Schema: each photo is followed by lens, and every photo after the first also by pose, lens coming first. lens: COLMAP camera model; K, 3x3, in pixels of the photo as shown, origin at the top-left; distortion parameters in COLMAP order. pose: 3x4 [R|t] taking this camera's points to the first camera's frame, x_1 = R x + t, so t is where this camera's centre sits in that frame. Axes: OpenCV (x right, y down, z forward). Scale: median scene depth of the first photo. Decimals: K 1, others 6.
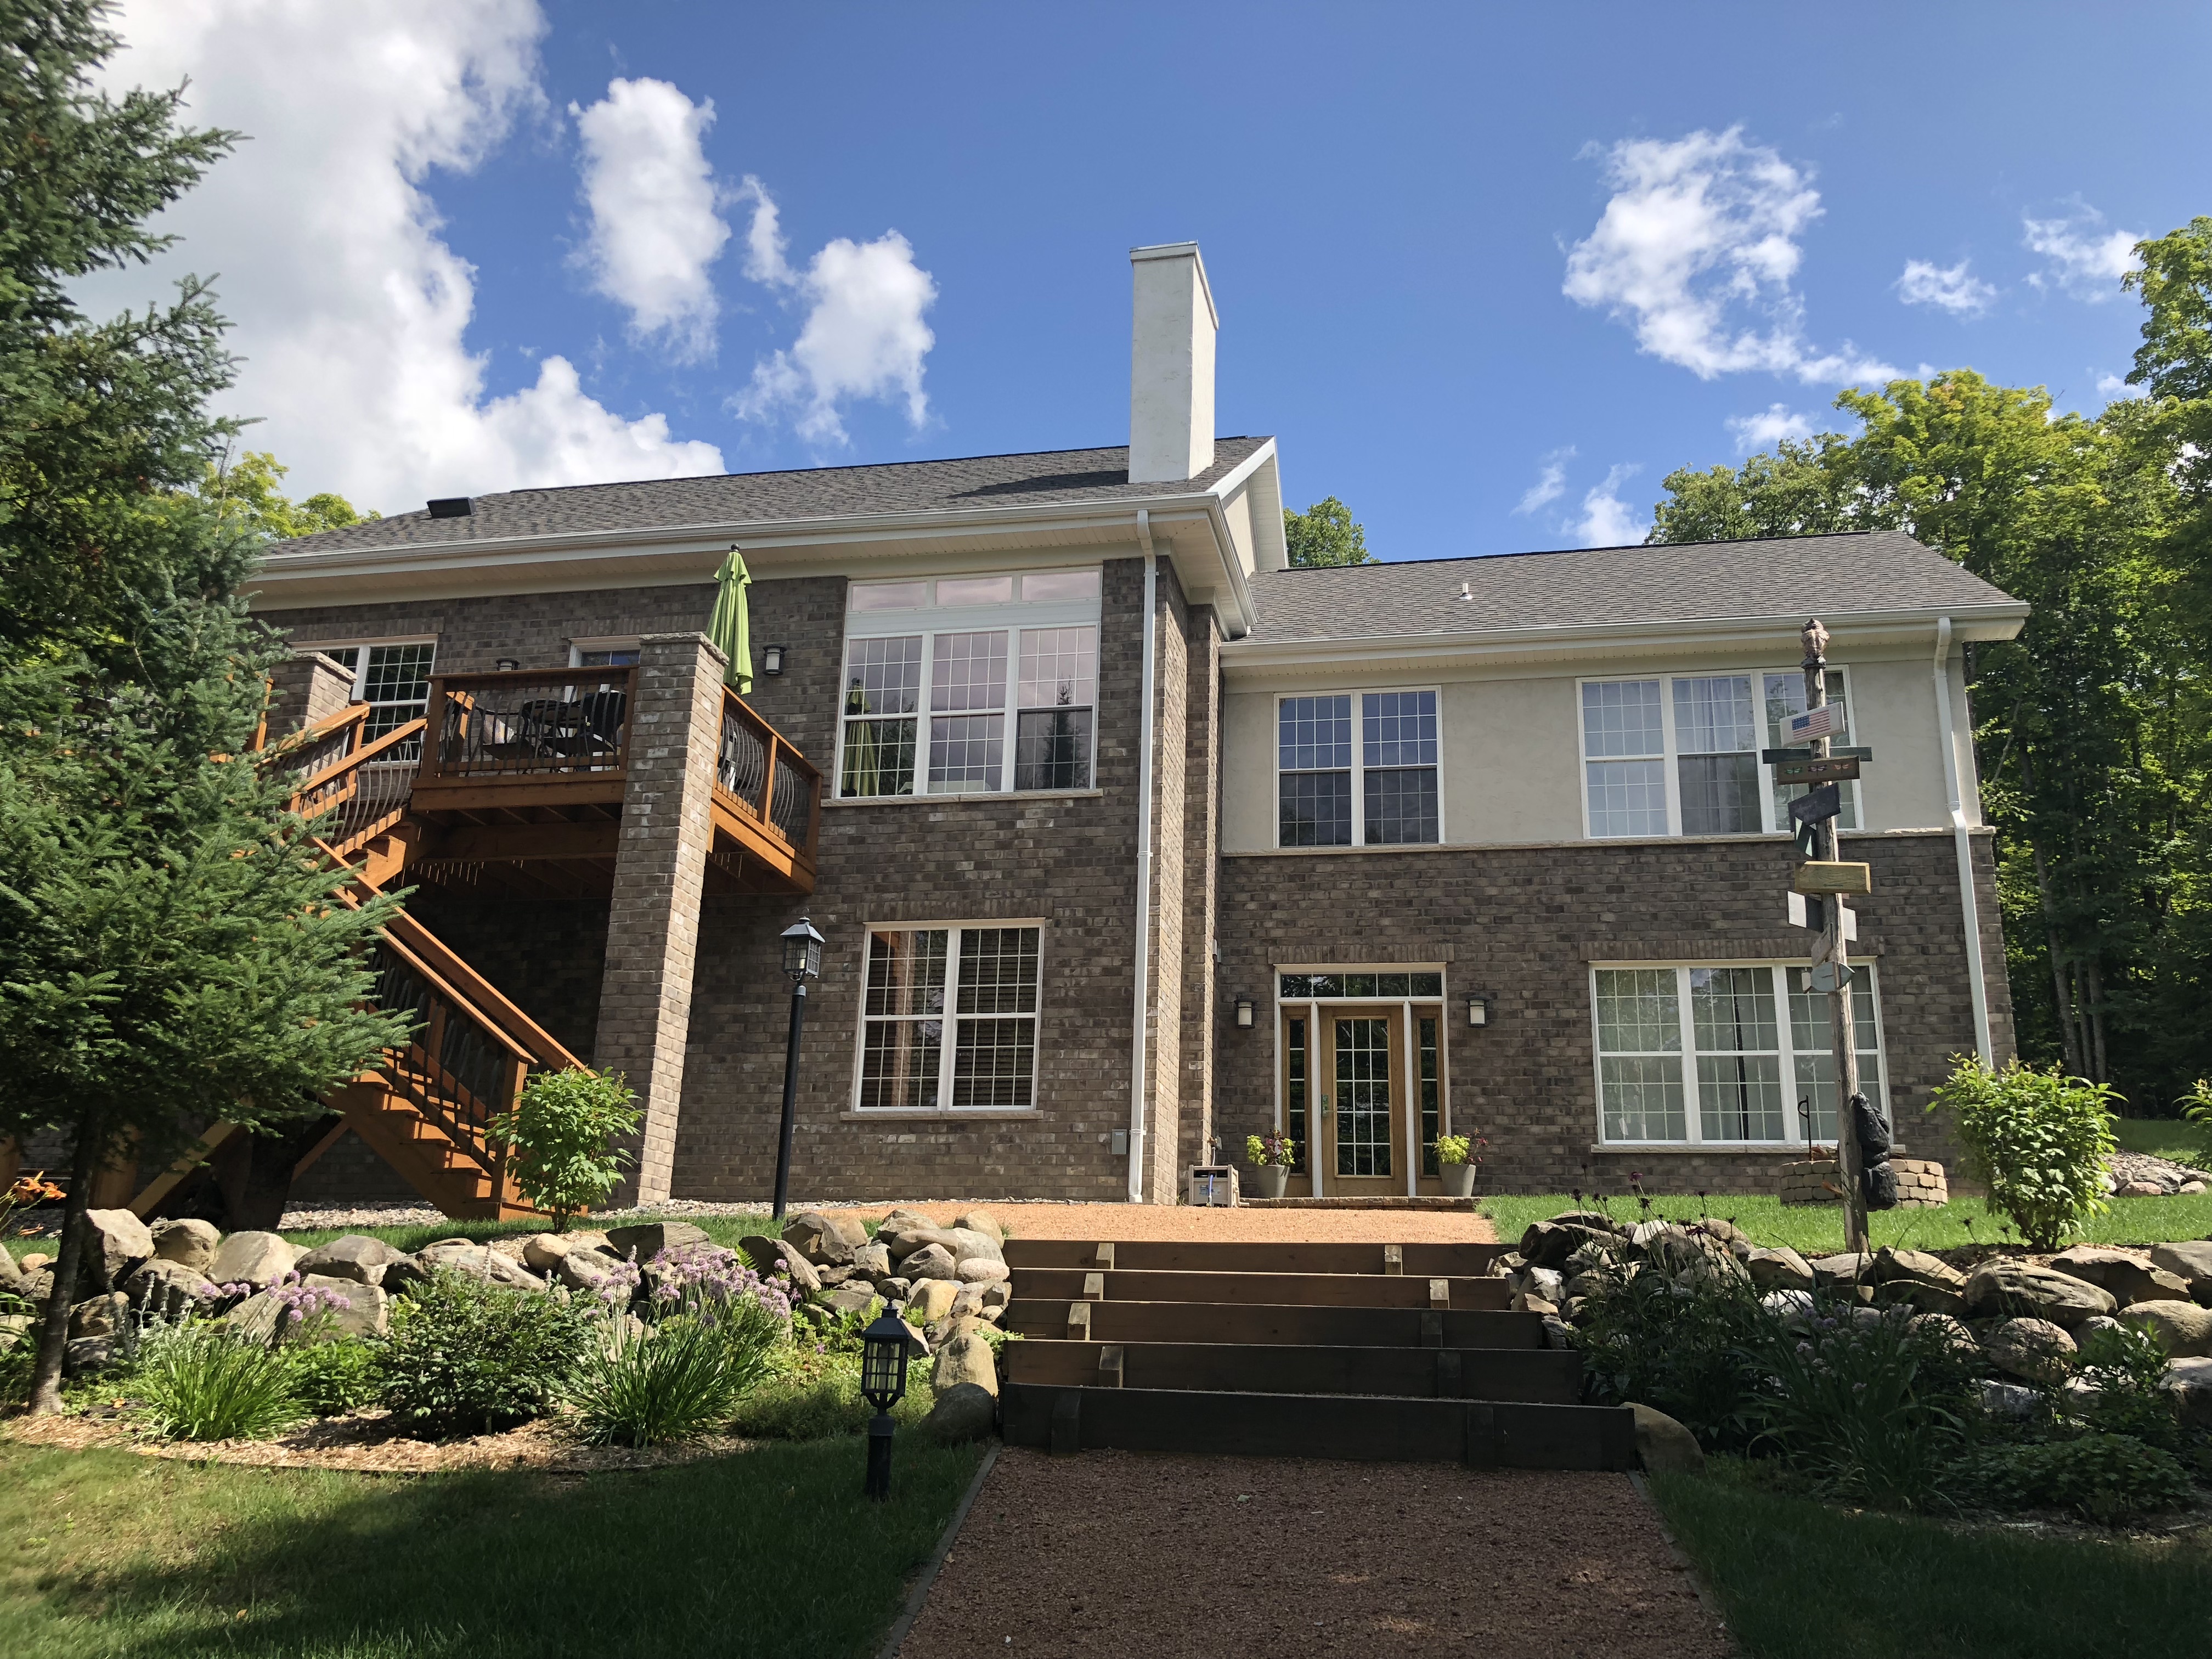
lens RADIAL K [[1798.1, 0, 1117.8], [0, 1798.1, 810.7], [0, 0, 1]] dist [0.115697, -0.351675]
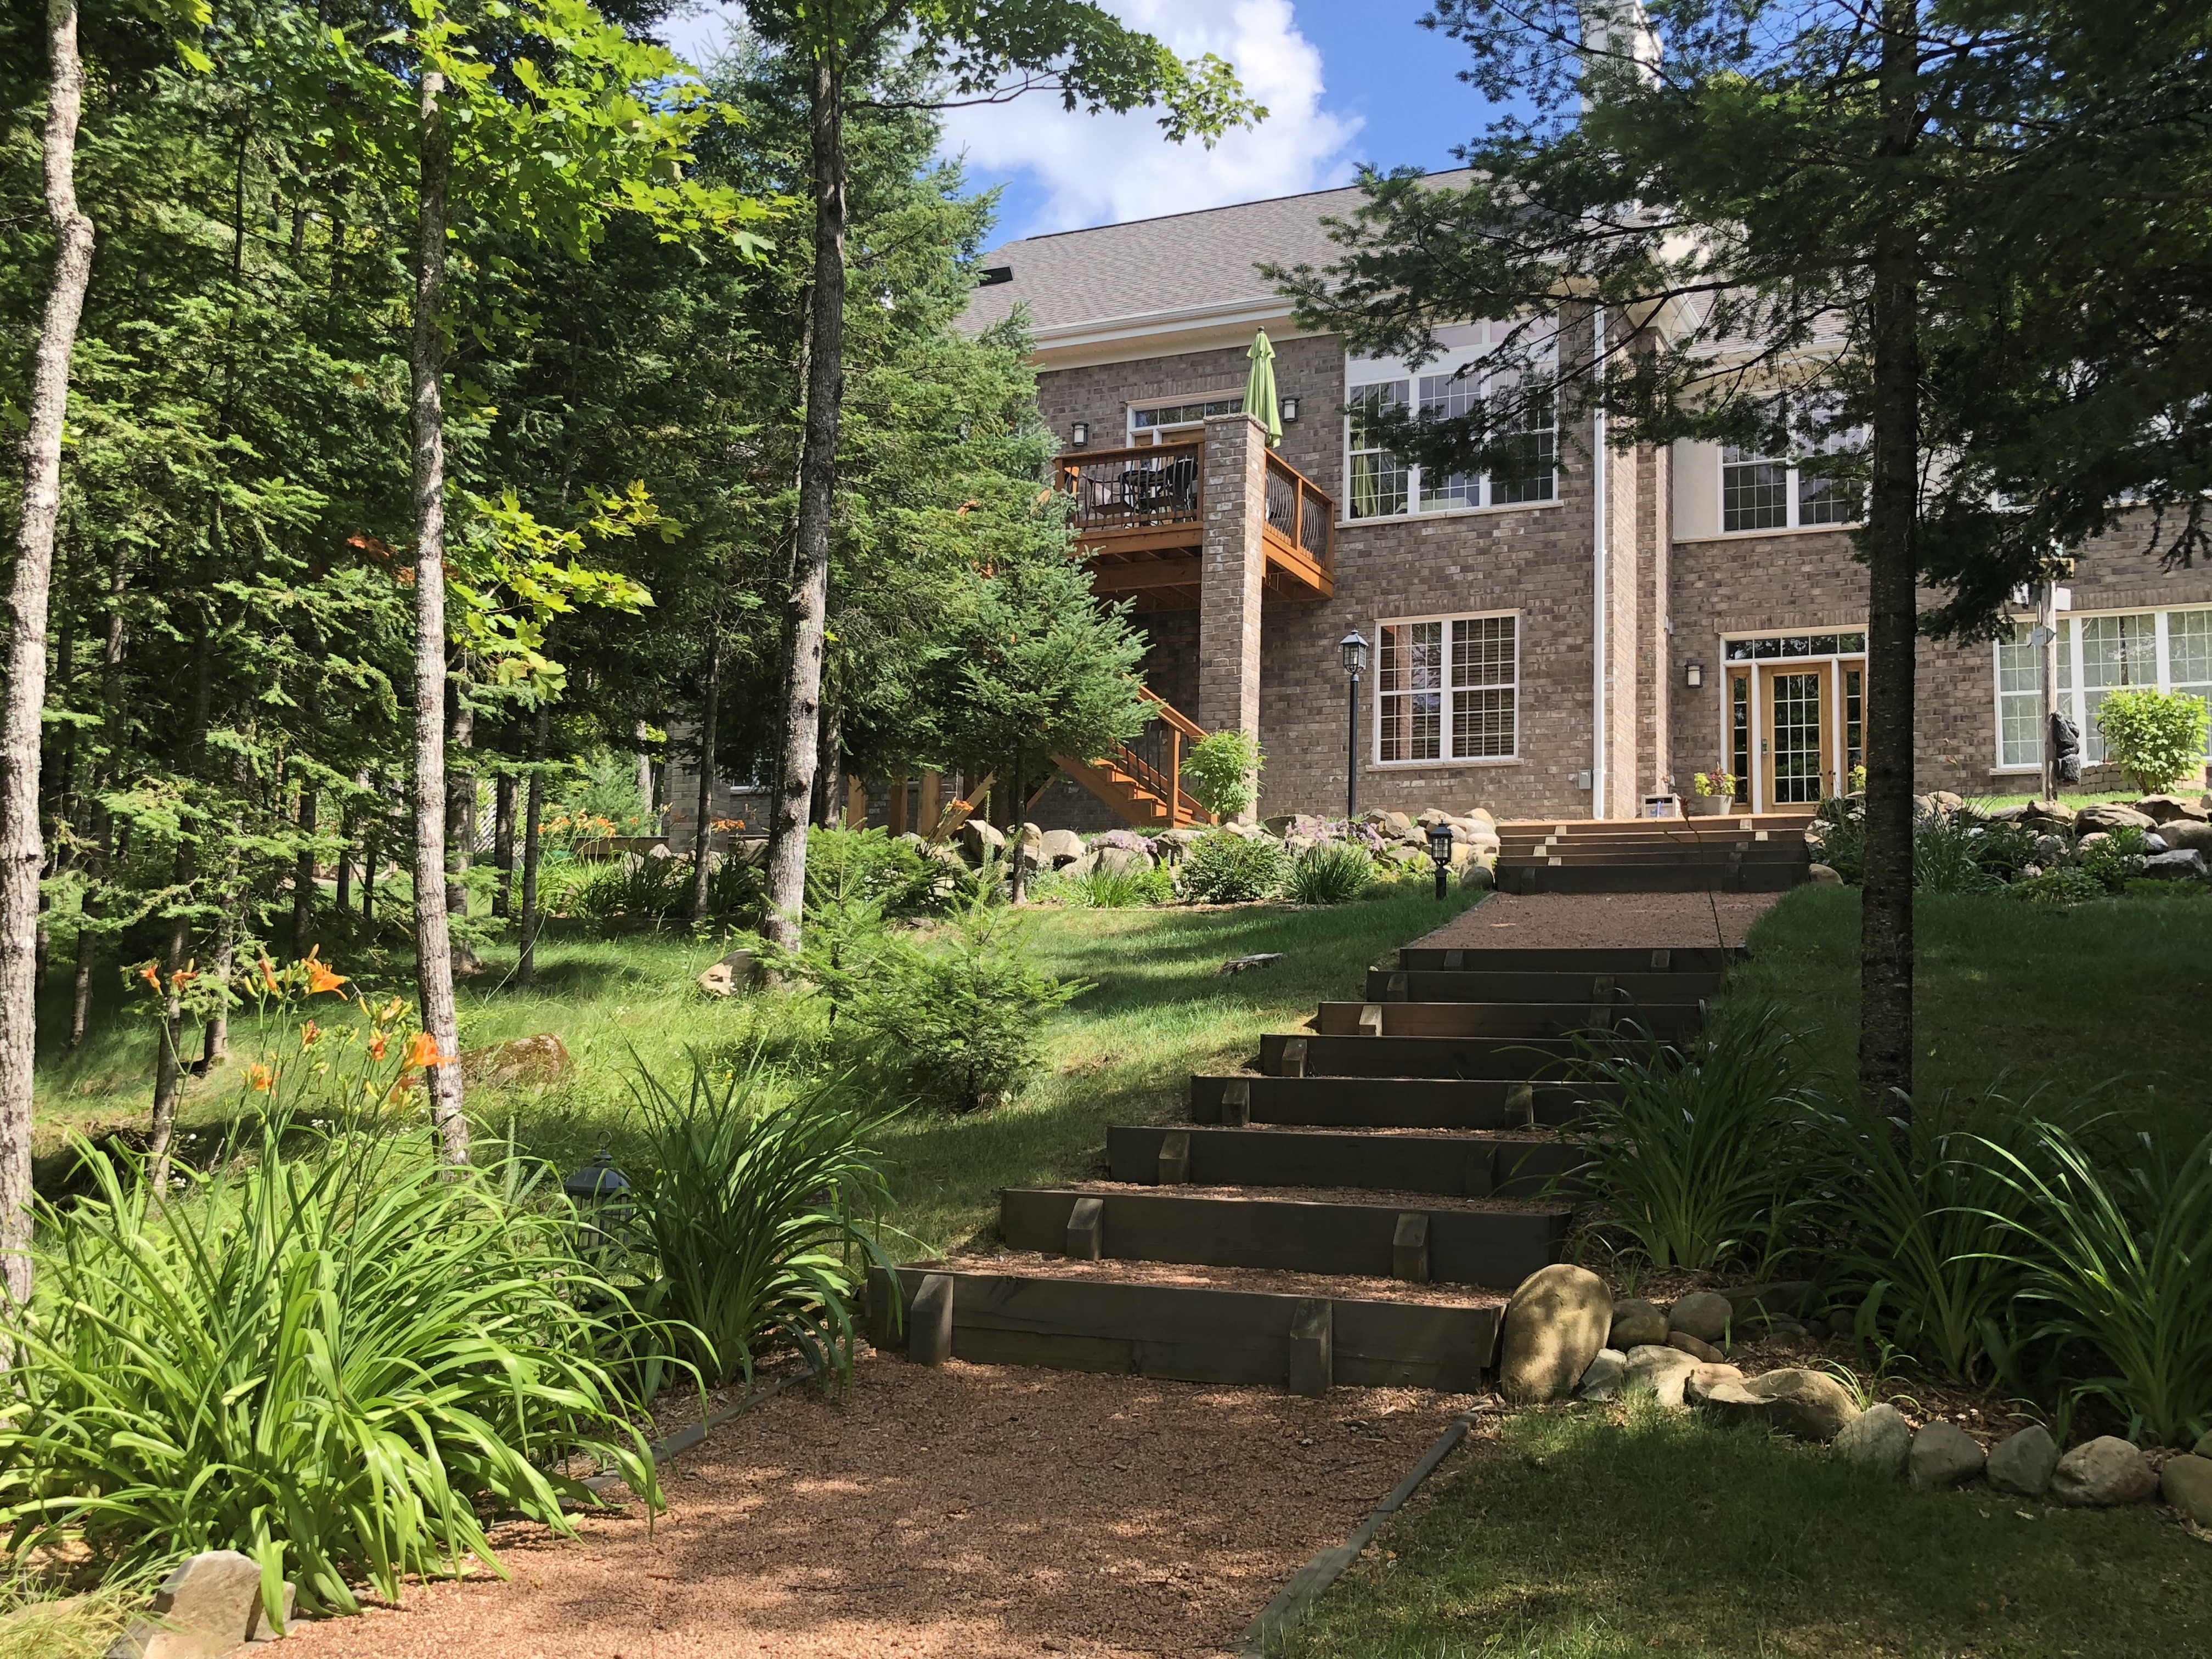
lens RADIAL K [[2166.3, 0, 1106.0], [0, 2166.3, 829.5], [0, 0, 1]] dist [0.171958, -0.632404]
pose [[0.971178, -0.030613, -0.236382, 0.033057], [0.071660, 0.983338, 0.167069, -0.061563], [0.227329, -0.179193, 0.957189, -0.534390]]
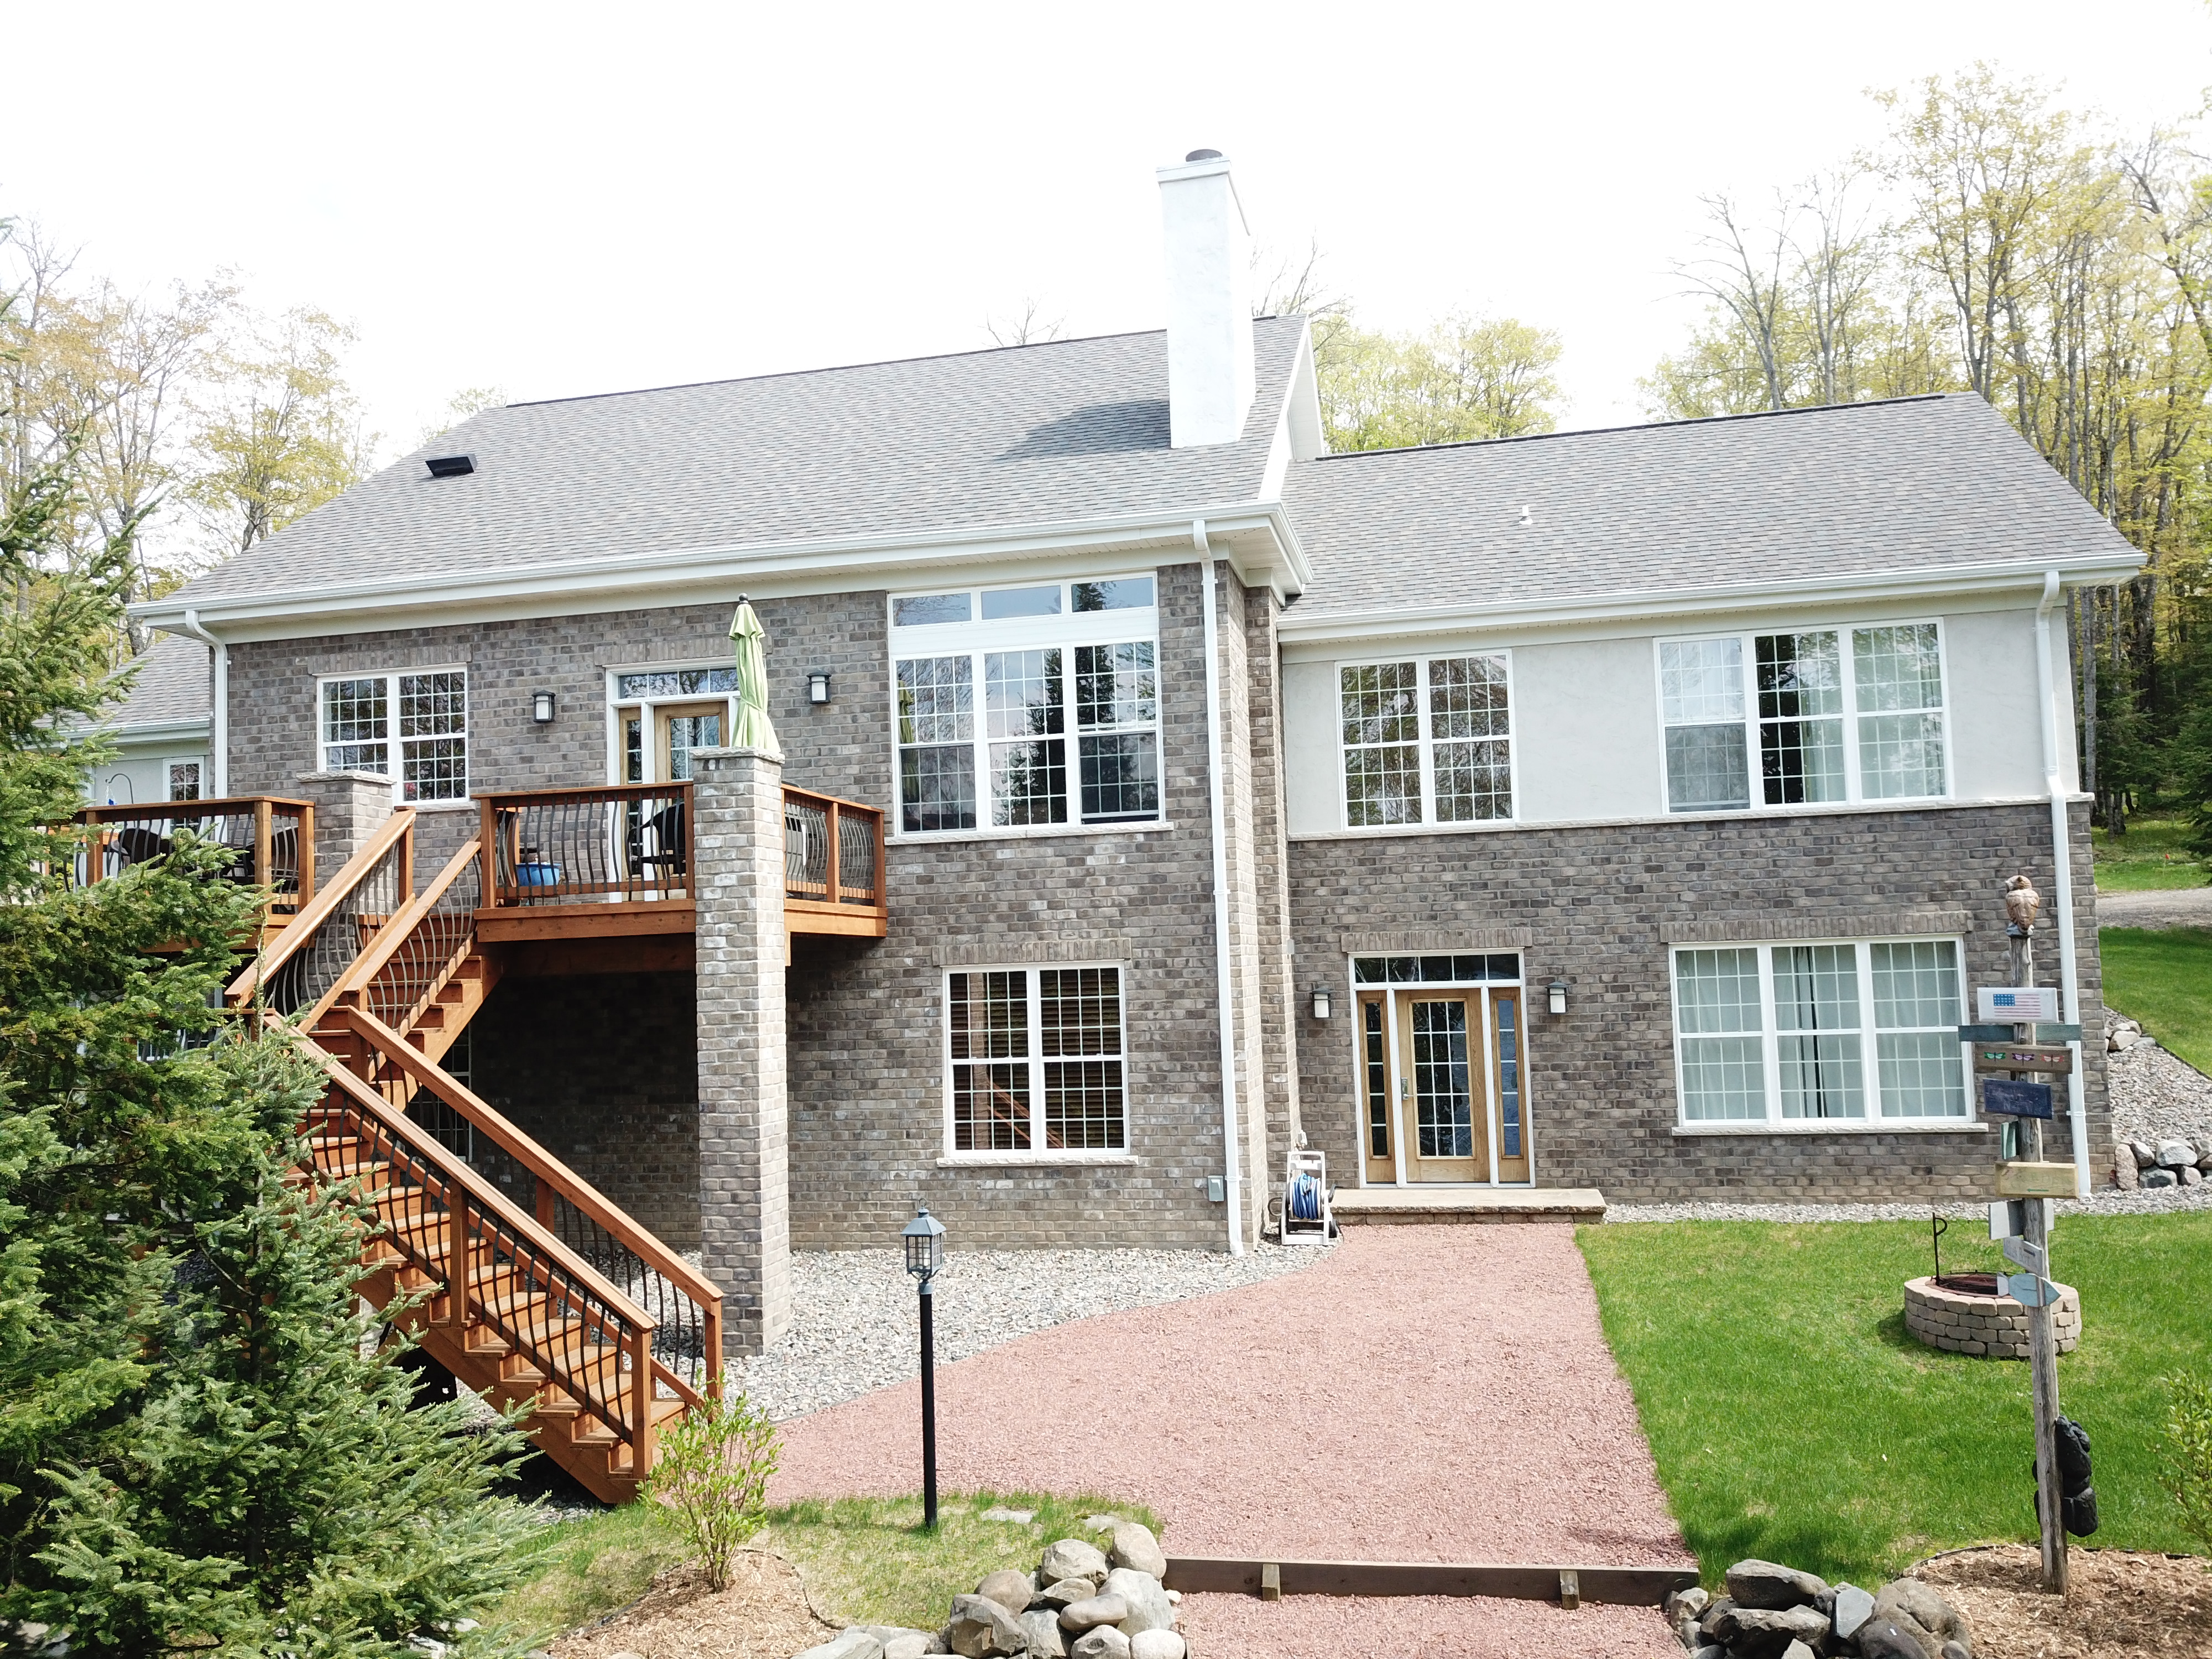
lens RADIAL K [[1692.2, 0, 1101.5], [0, 1692.2, 863.9], [0, 0, 1]] dist [0.014051, -0.013745]
pose [[0.997913, -0.062994, -0.014179, -0.035398], [0.064562, 0.969983, 0.234446, -0.202044], [-0.001015, -0.234873, 0.972026, 0.109838]]
